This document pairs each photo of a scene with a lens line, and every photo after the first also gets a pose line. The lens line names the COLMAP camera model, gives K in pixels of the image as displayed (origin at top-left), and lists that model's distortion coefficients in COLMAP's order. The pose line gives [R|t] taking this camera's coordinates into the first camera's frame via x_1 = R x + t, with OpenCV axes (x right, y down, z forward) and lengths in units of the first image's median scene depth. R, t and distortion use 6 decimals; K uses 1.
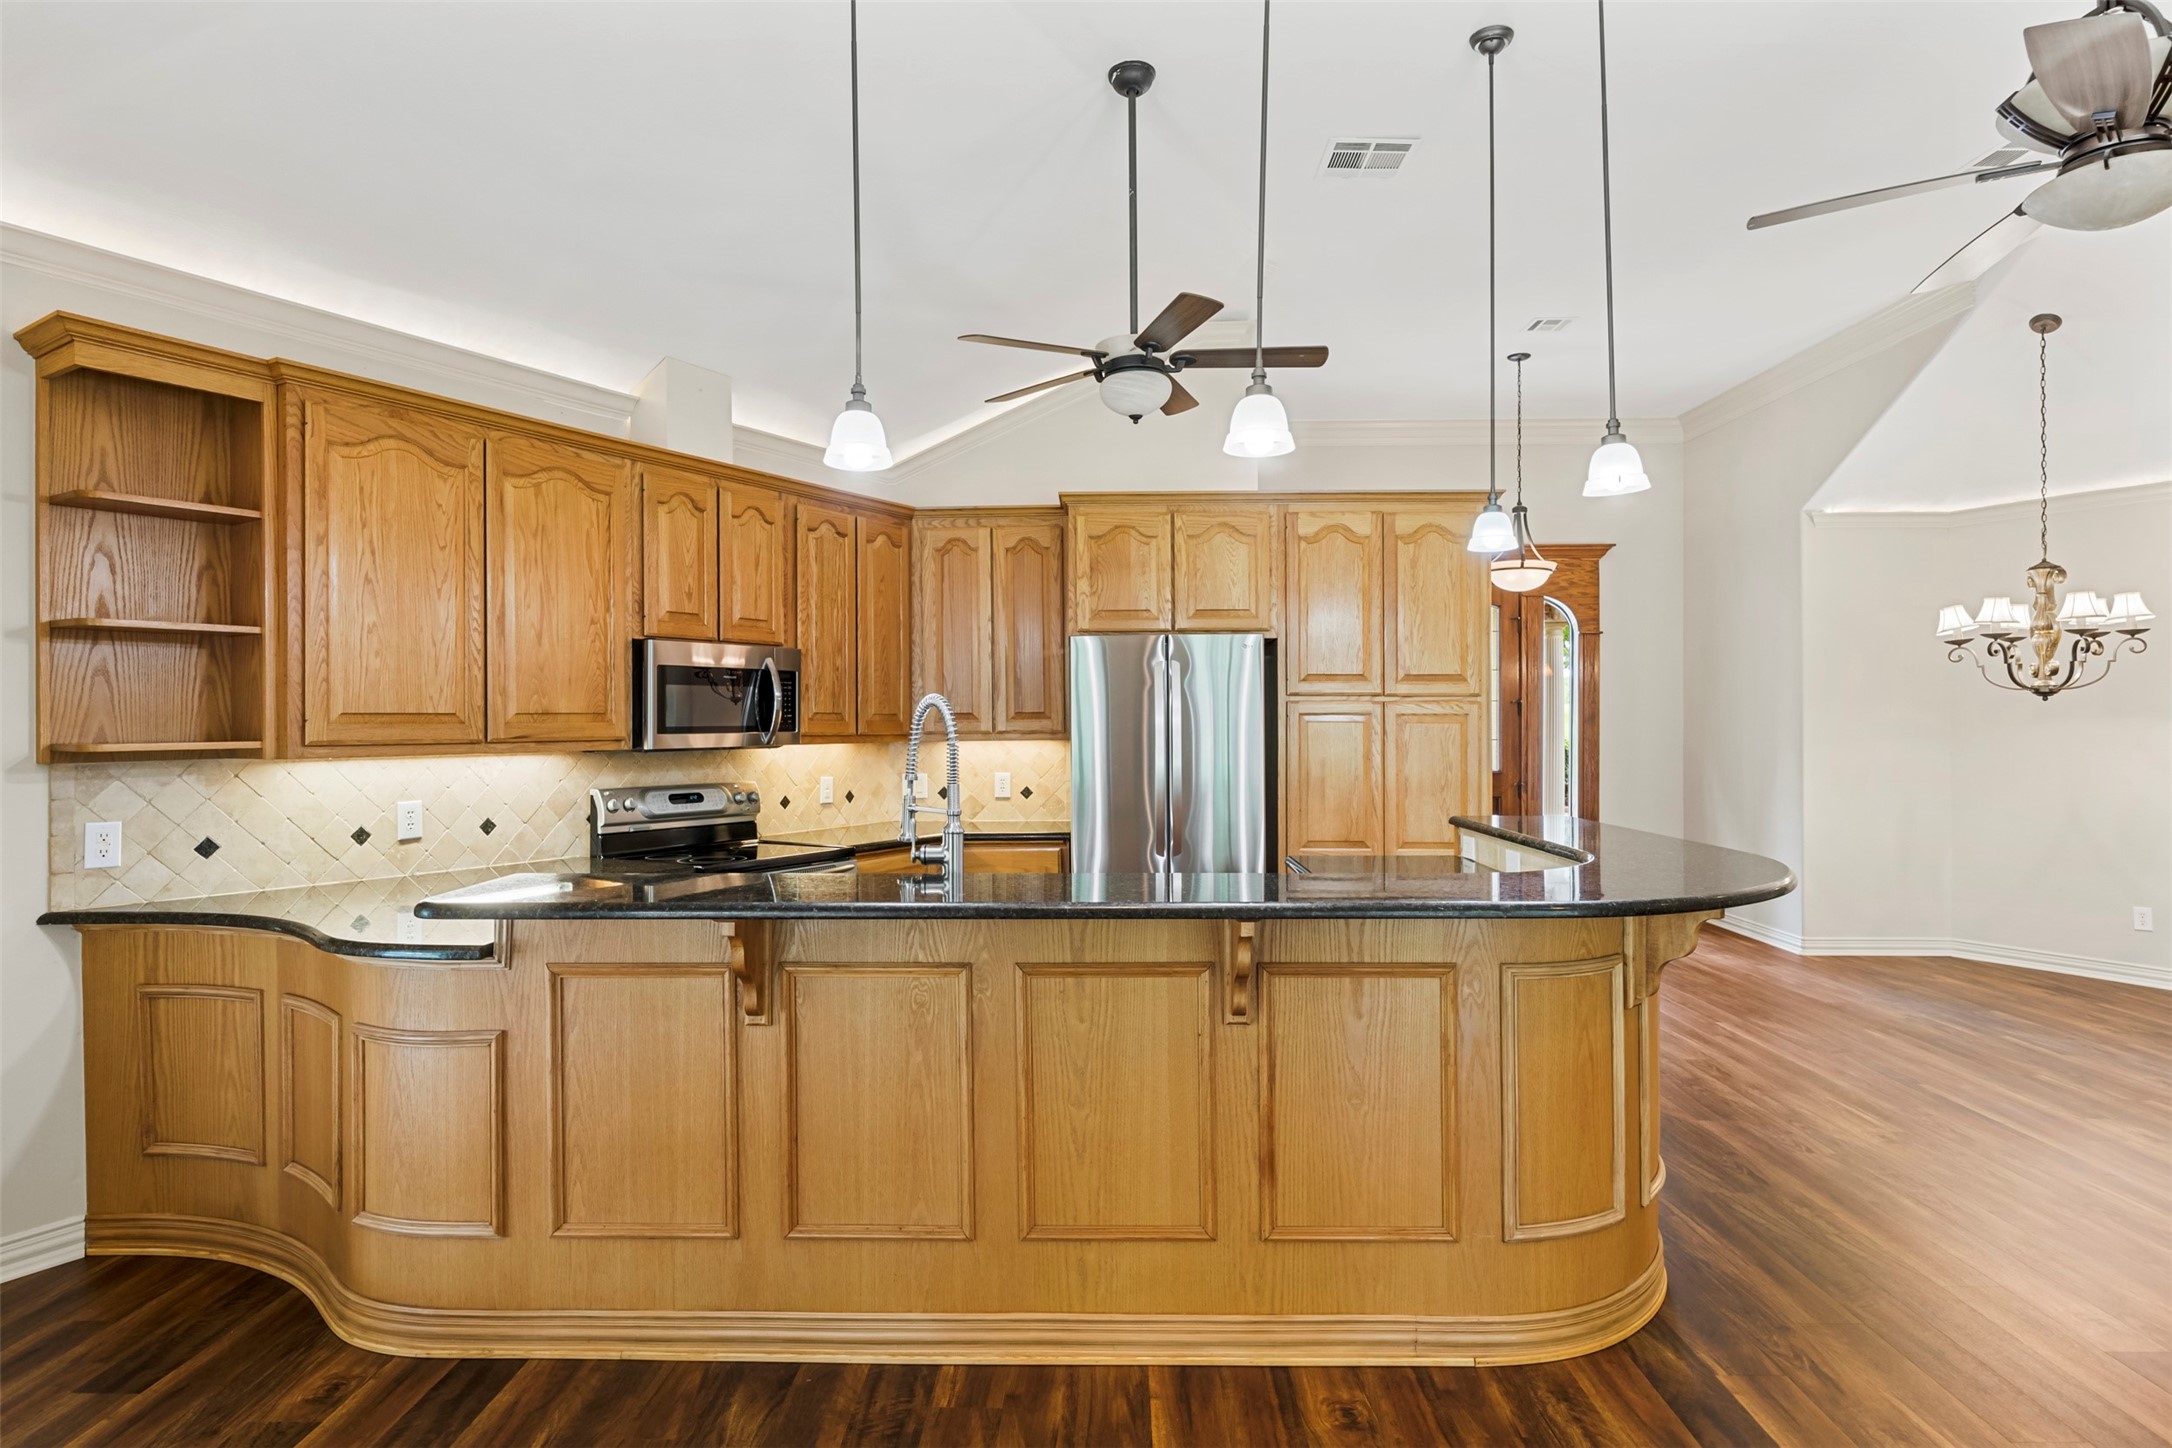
lens RADIAL K [[1178.0, 0, 1087.3], [0, 1178.0, 714.9], [0, 0, 1]] dist [-0.012814, 0.001247]
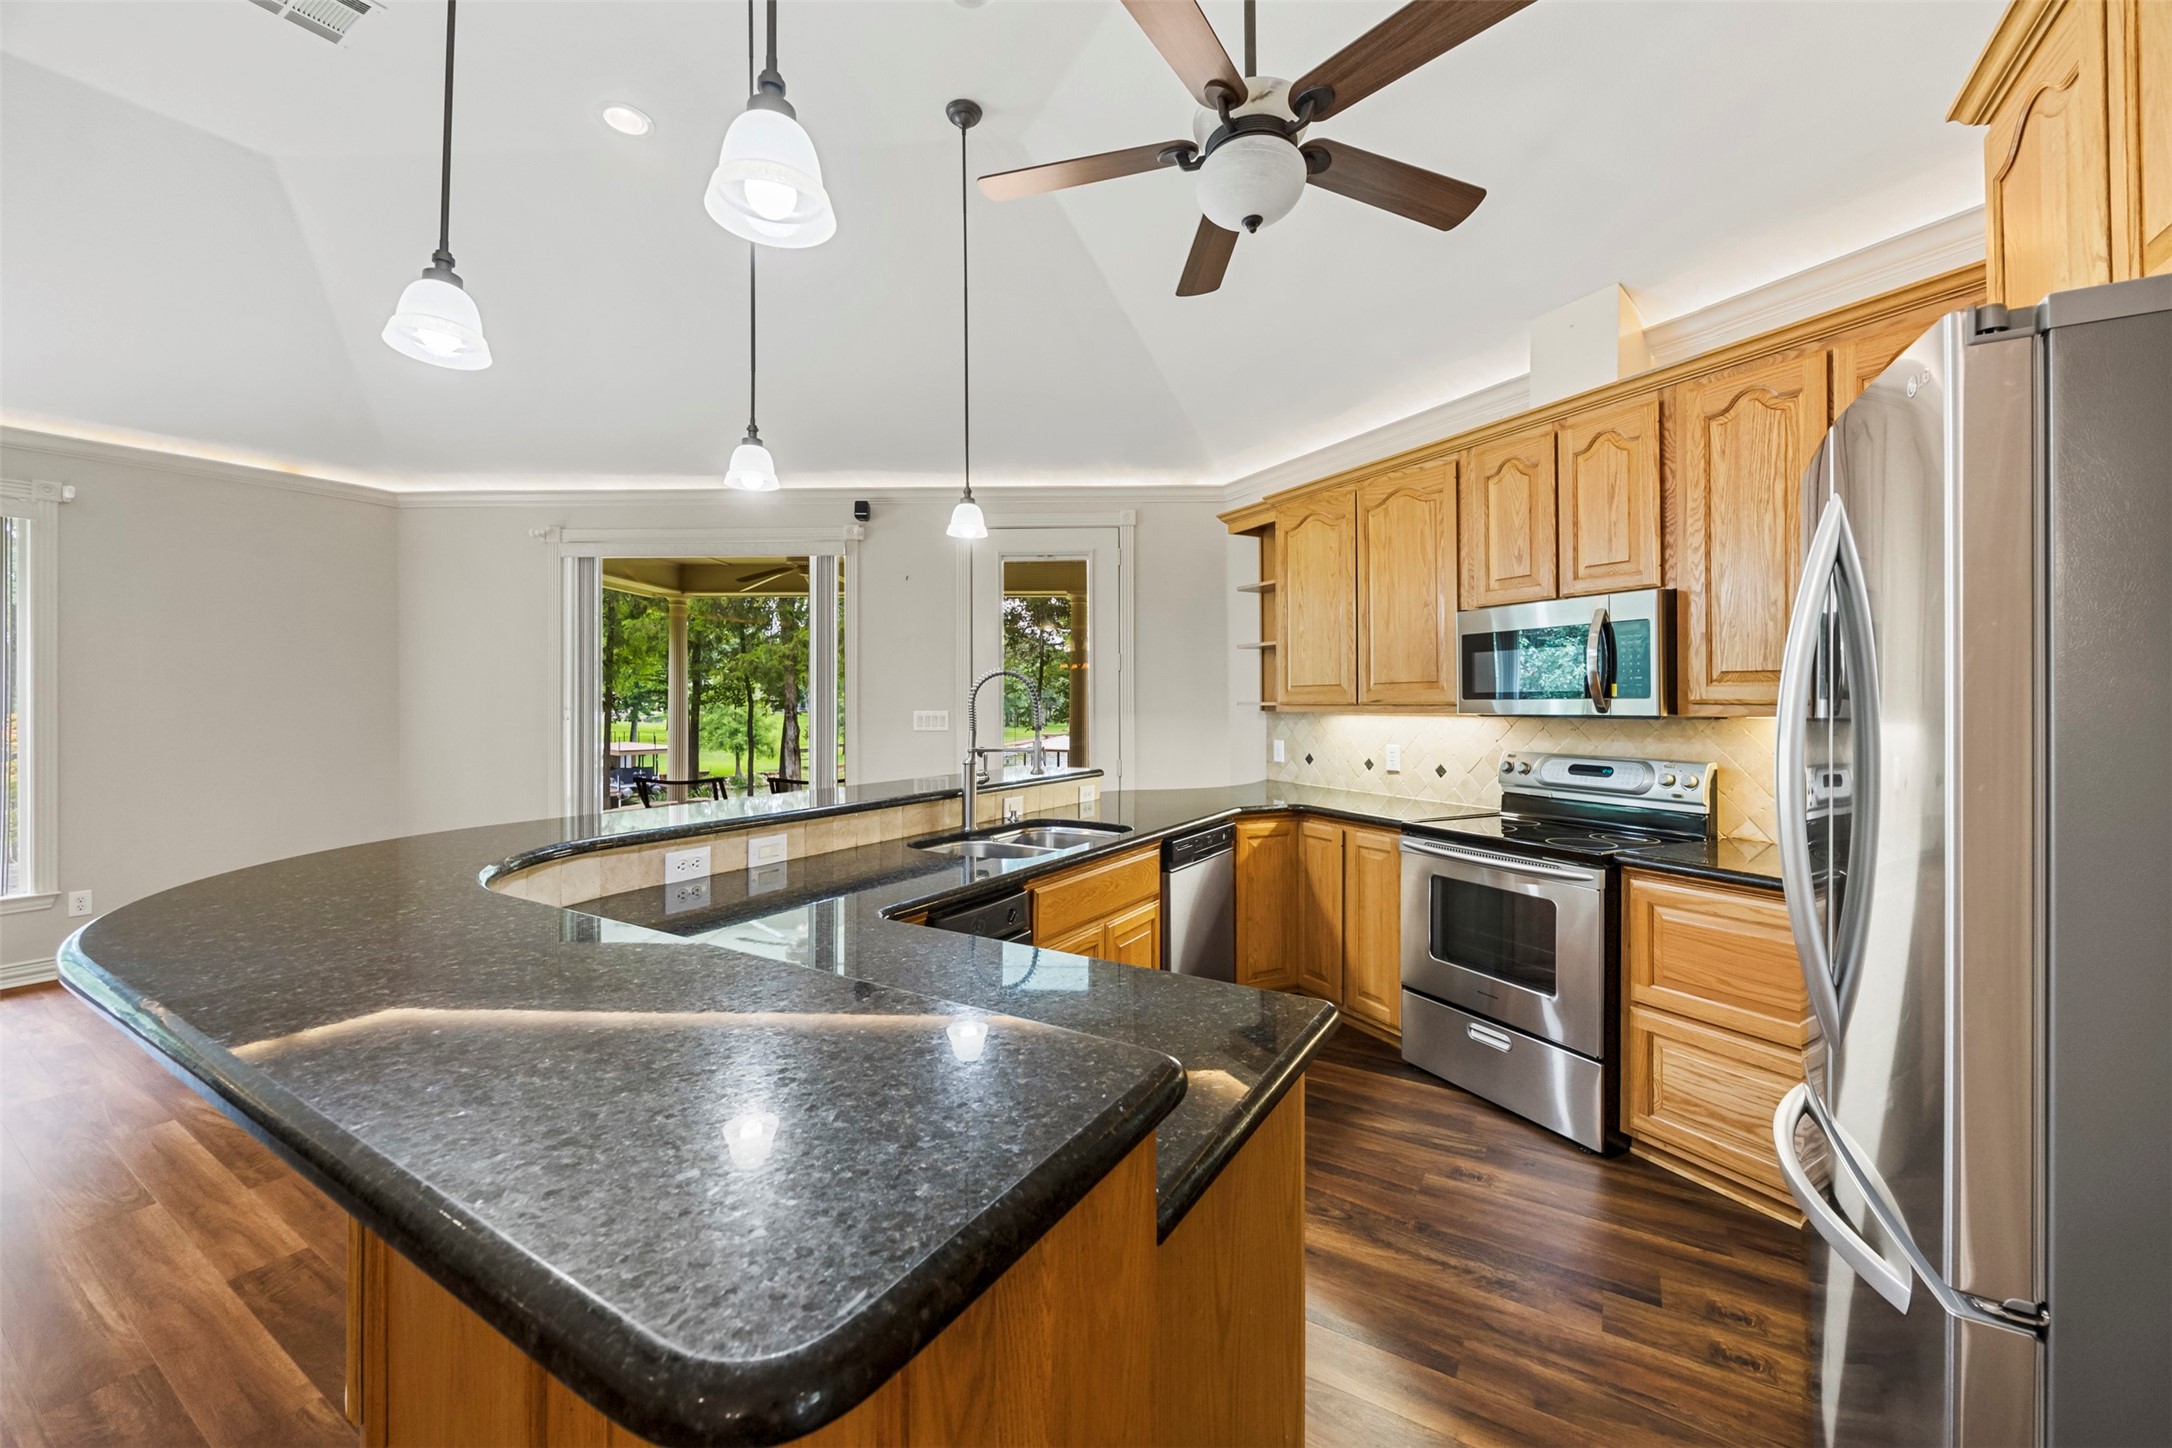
lens RADIAL K [[841.2, 0, 1081.1], [0, 841.2, 702.8], [0, 0, 1]] dist [-0.003634, -0.000352]
pose [[-0.513699, 0.002826, -0.857966, 0.551267], [0.006840, 0.999976, -0.000802, 0.020413], [0.857943, -0.006281, -0.513706, 1.282058]]
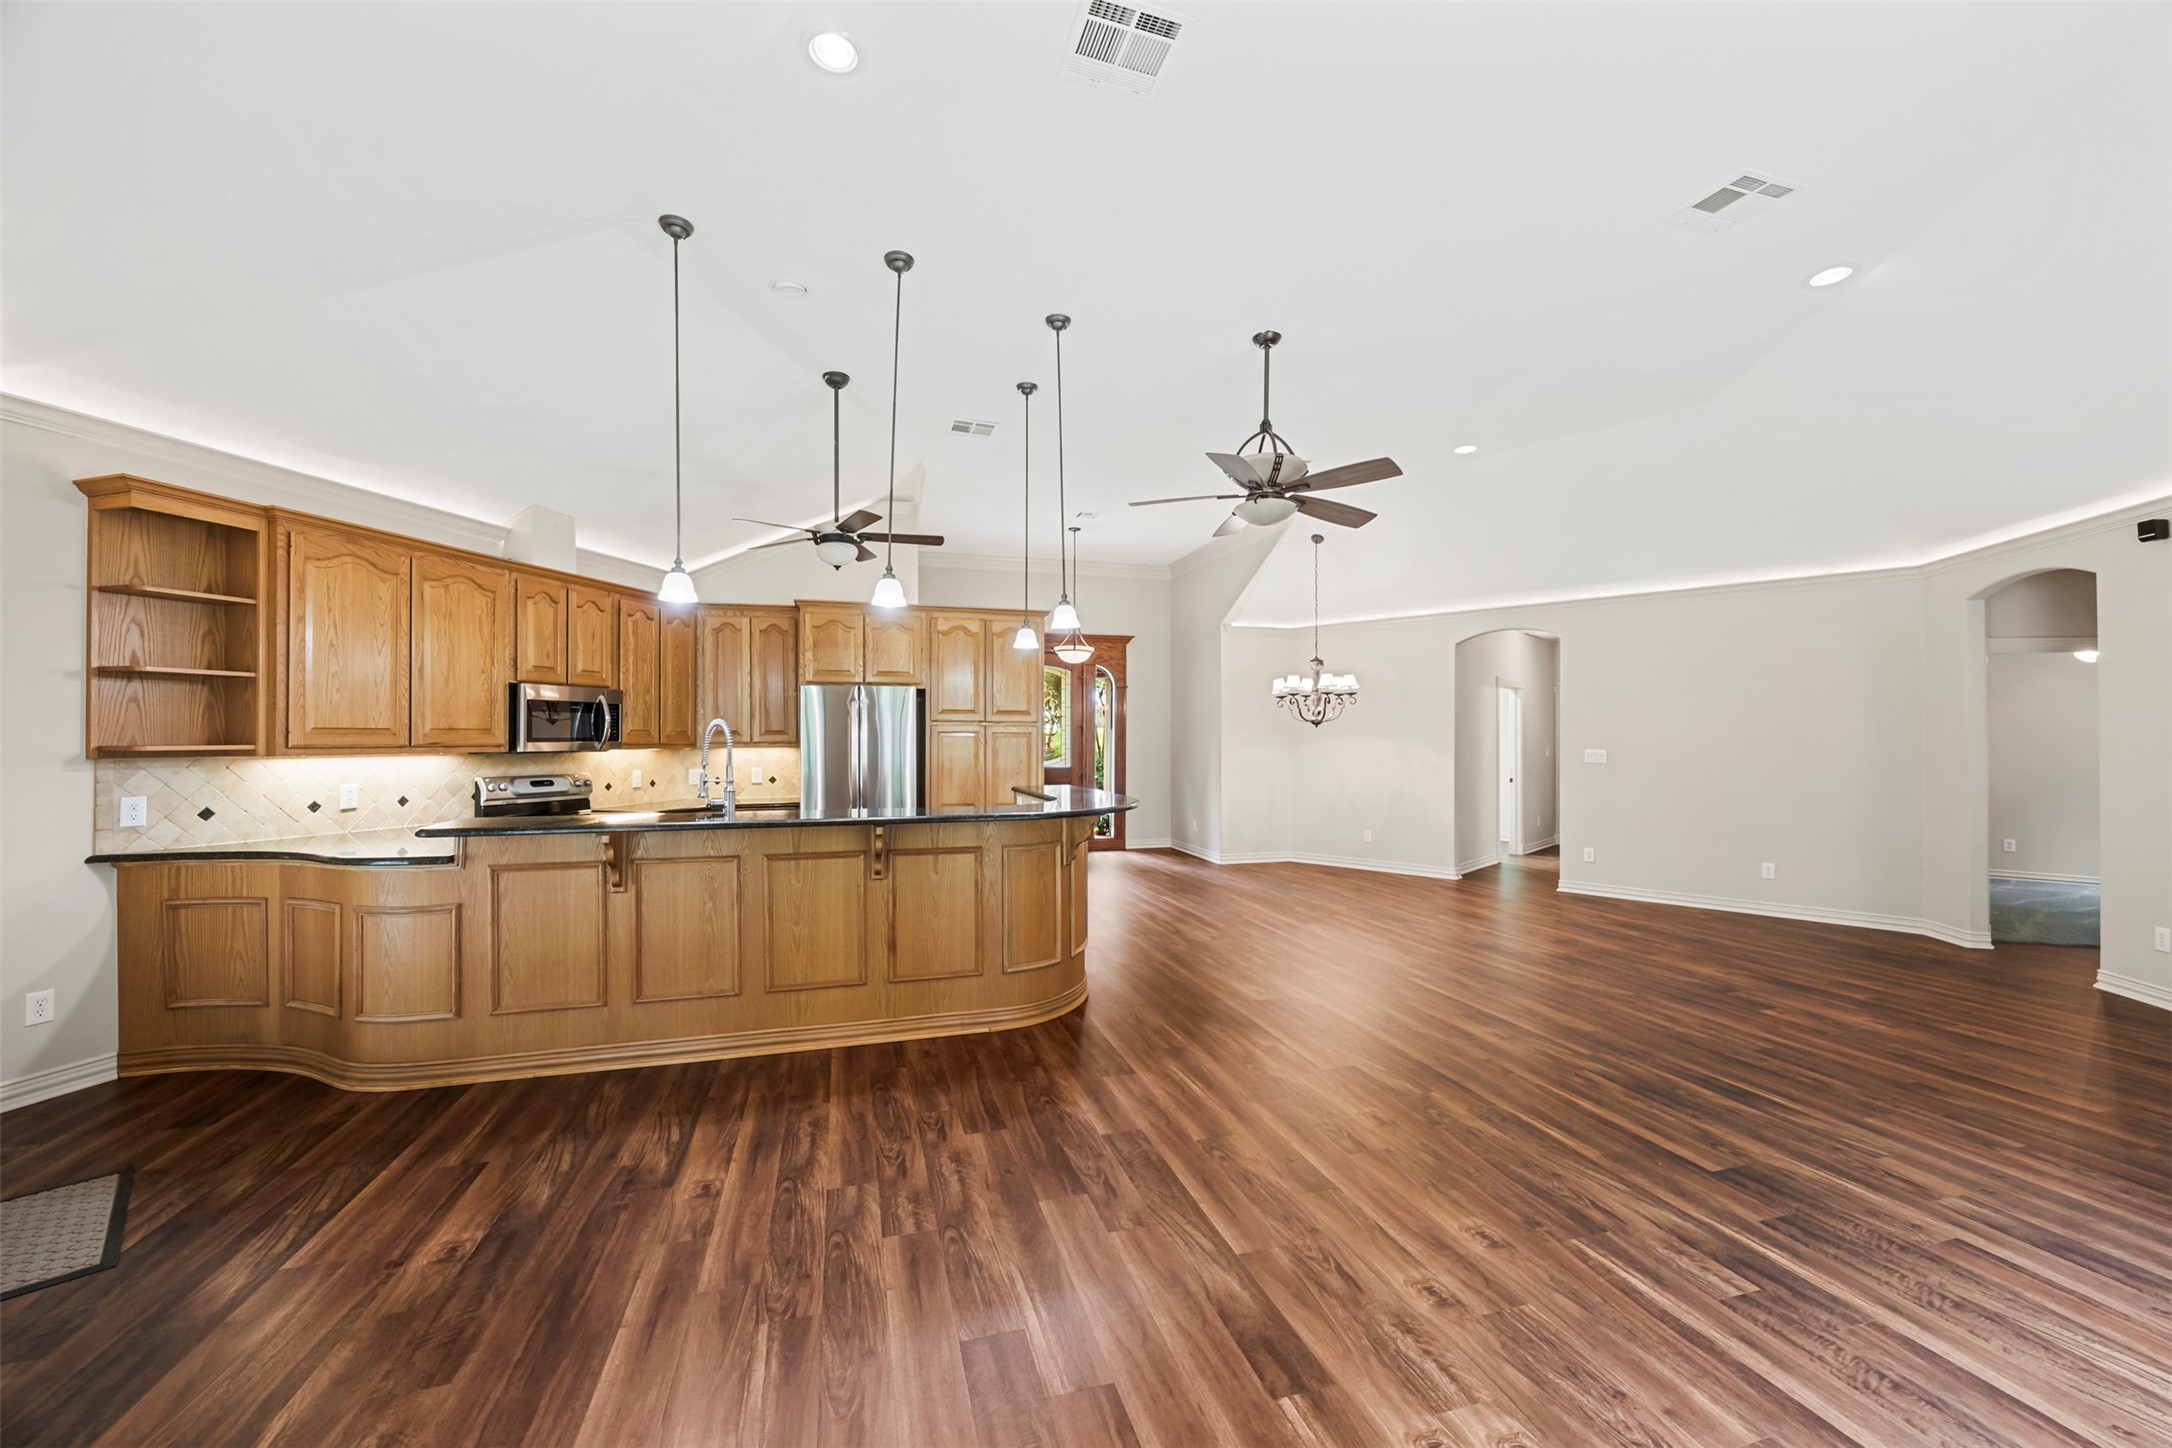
lens RADIAL K [[841.2, 0, 1094.4], [0, 841.2, 728.8], [0, 0, 1]] dist [-0.003634, -0.000352]
pose [[0.952263, 0.005891, 0.305222, 0.026902], [-0.003778, 0.999965, -0.007514, 0.004320], [-0.305256, 0.006002, 0.952251, -0.387517]]
